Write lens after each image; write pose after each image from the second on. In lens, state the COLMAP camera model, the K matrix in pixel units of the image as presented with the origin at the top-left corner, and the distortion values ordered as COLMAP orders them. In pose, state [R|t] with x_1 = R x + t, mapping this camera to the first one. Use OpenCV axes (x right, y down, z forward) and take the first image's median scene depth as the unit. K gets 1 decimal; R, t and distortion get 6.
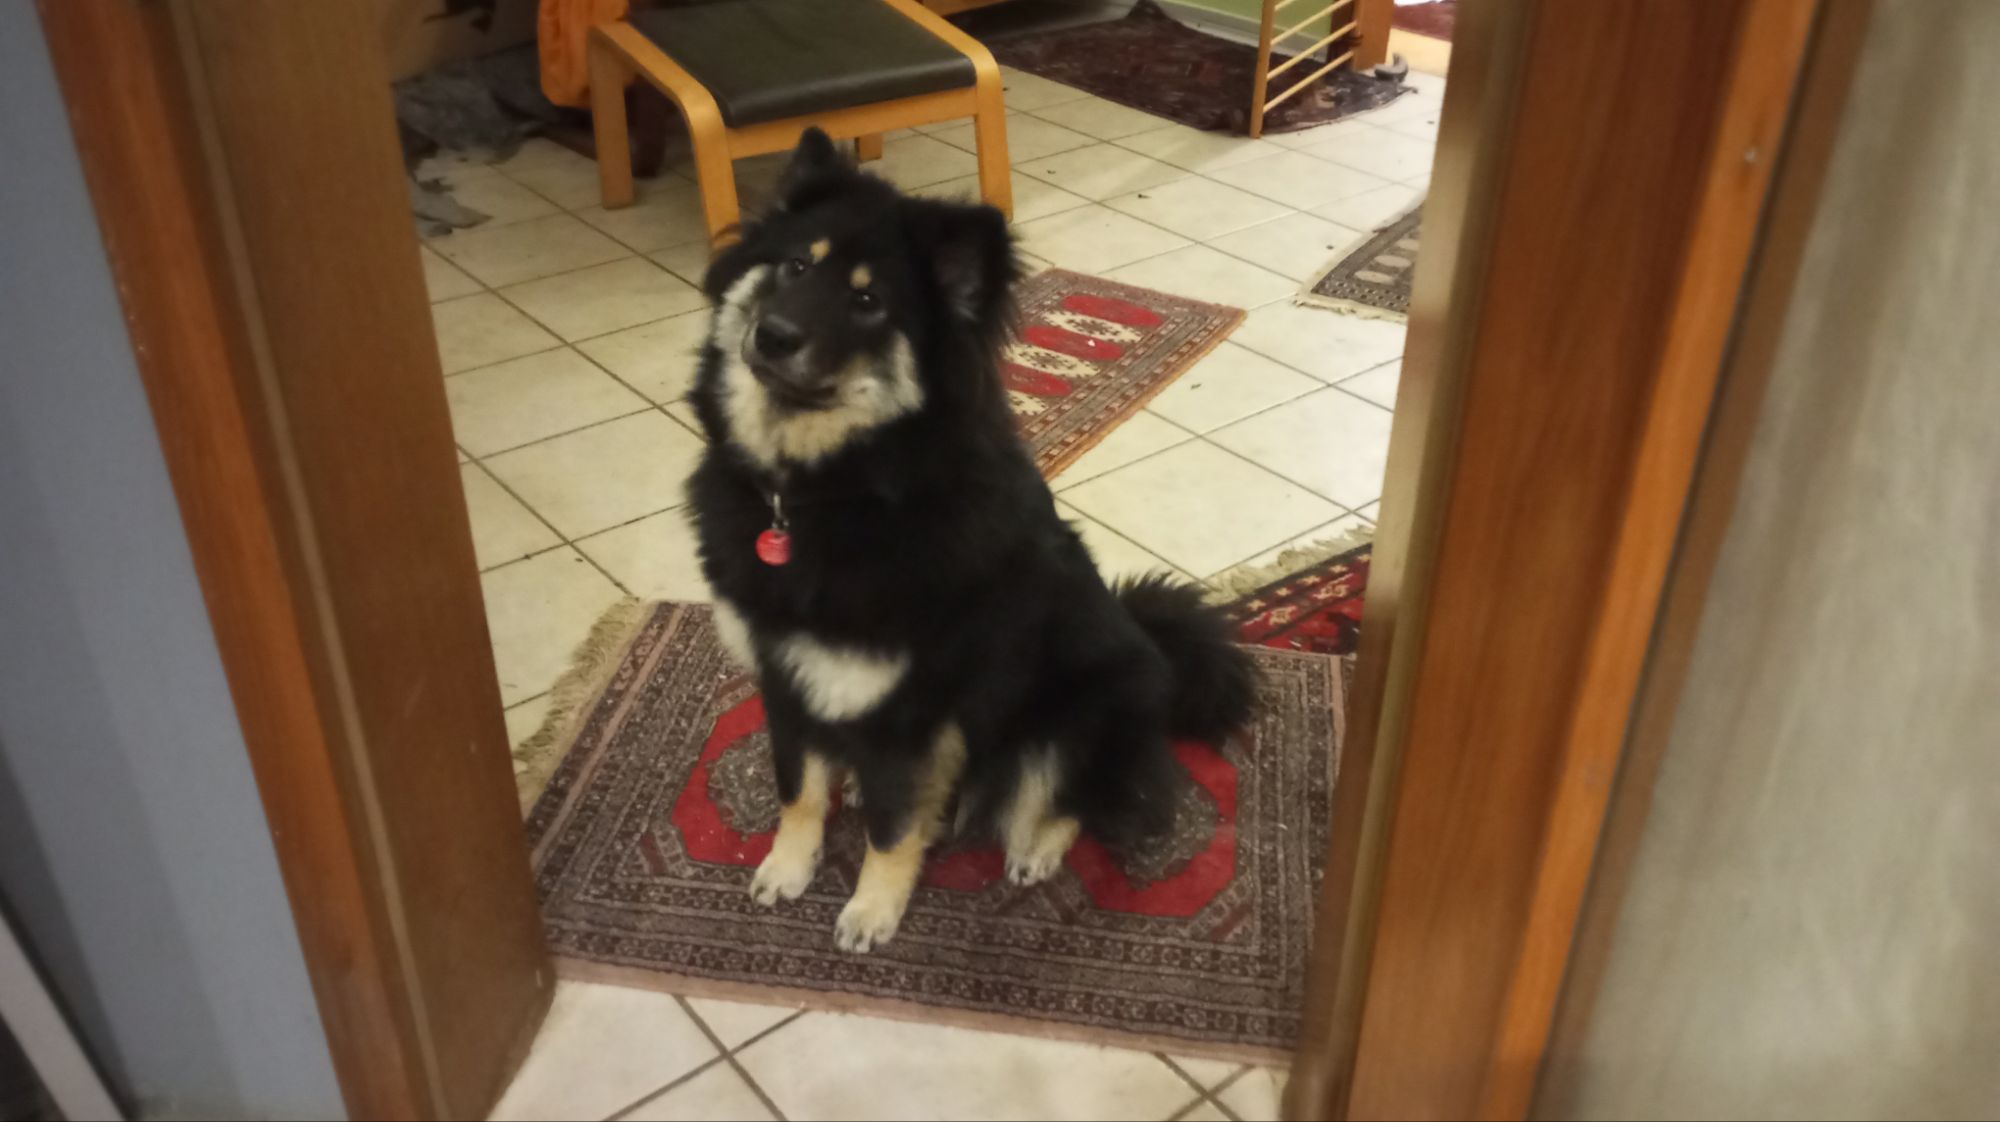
lens RADIAL K [[1639.9, 0, 994.4], [0, 1639.9, 553.8], [0, 0, 1]] dist [0.039569, -0.008641]
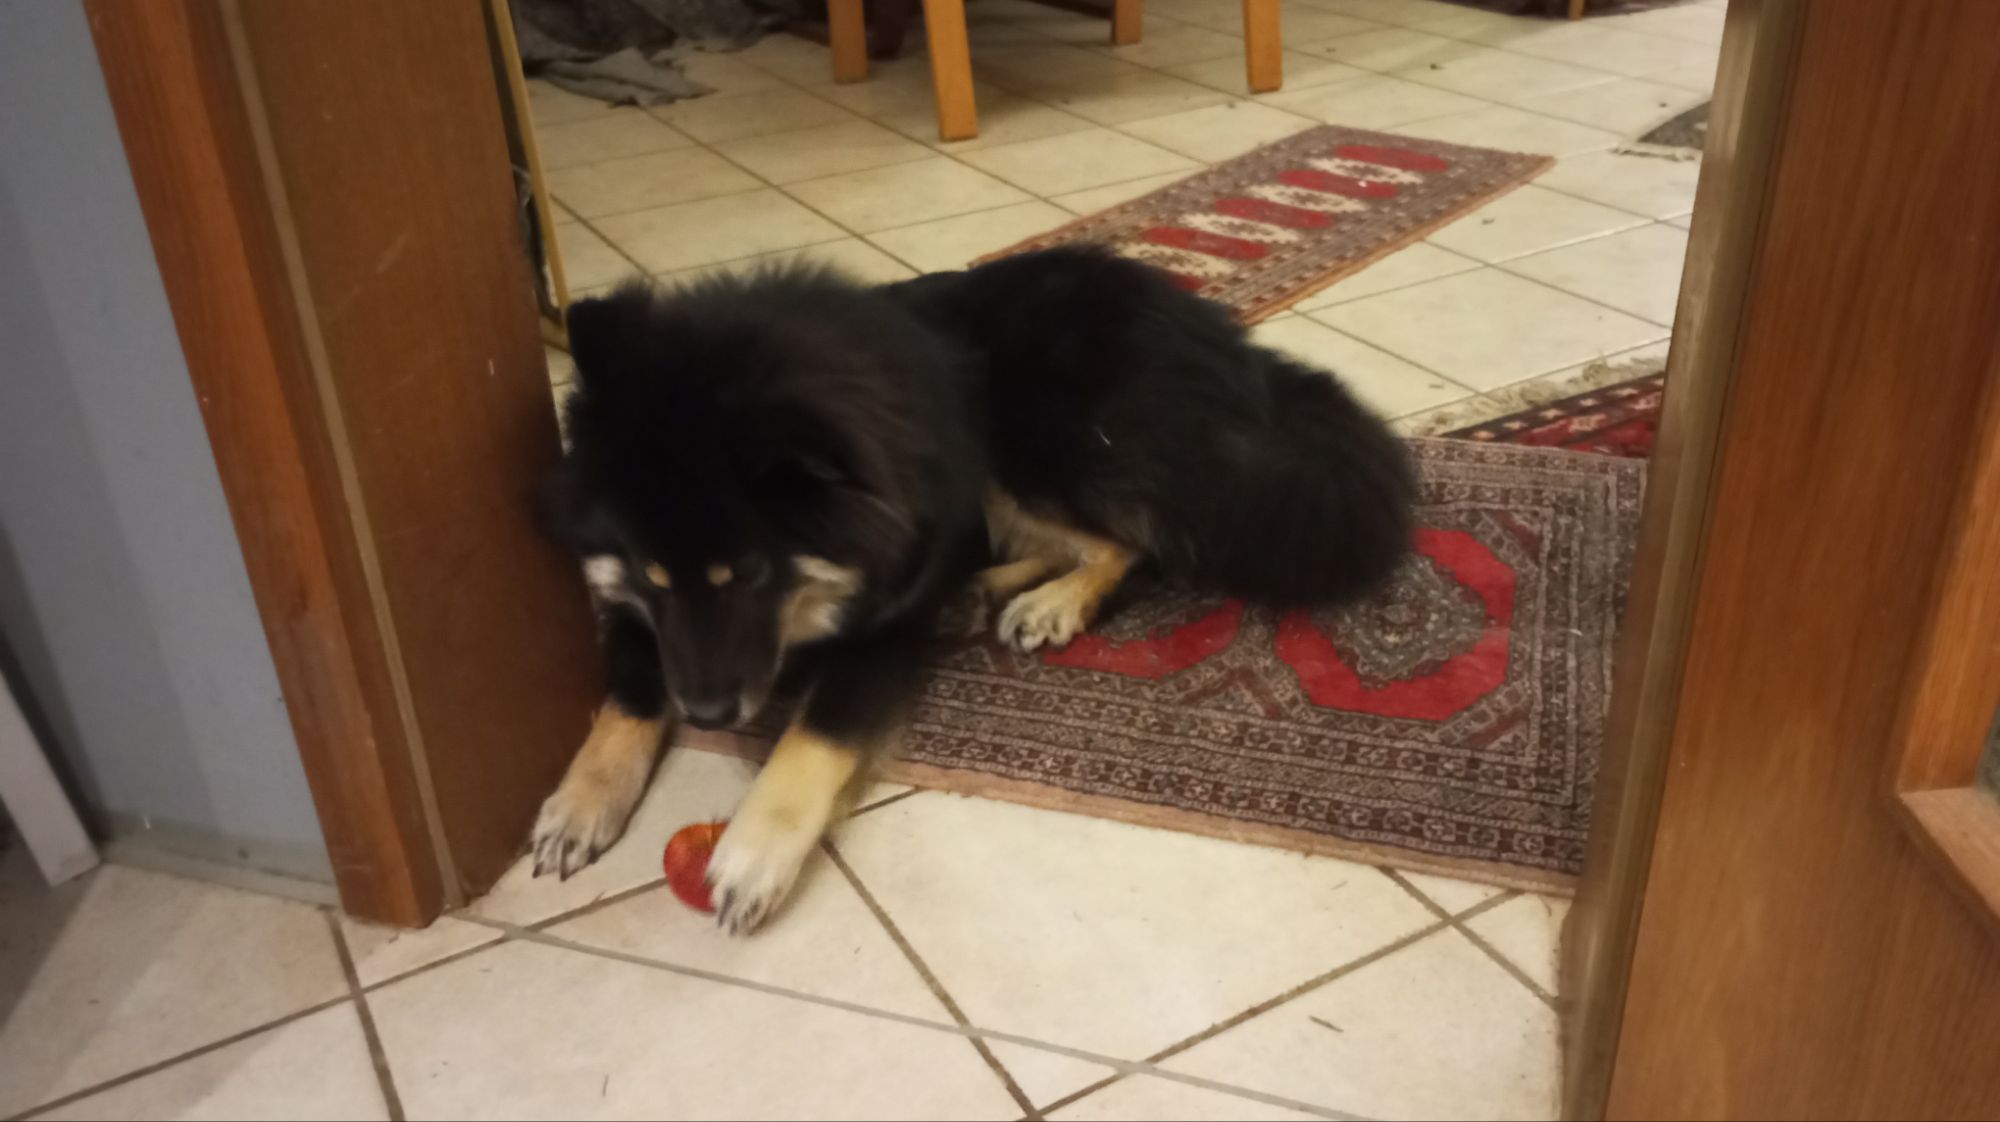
lens RADIAL K [[1639.9, 0, 1000.1], [0, 1639.9, 568.9], [0, 0, 1]] dist [0.039569, -0.008641]
pose [[0.983790, 0.034489, -0.175976, 0.046571], [-0.043546, 0.997904, -0.047865, 0.178714], [0.173956, 0.054752, 0.983230, 0.206138]]
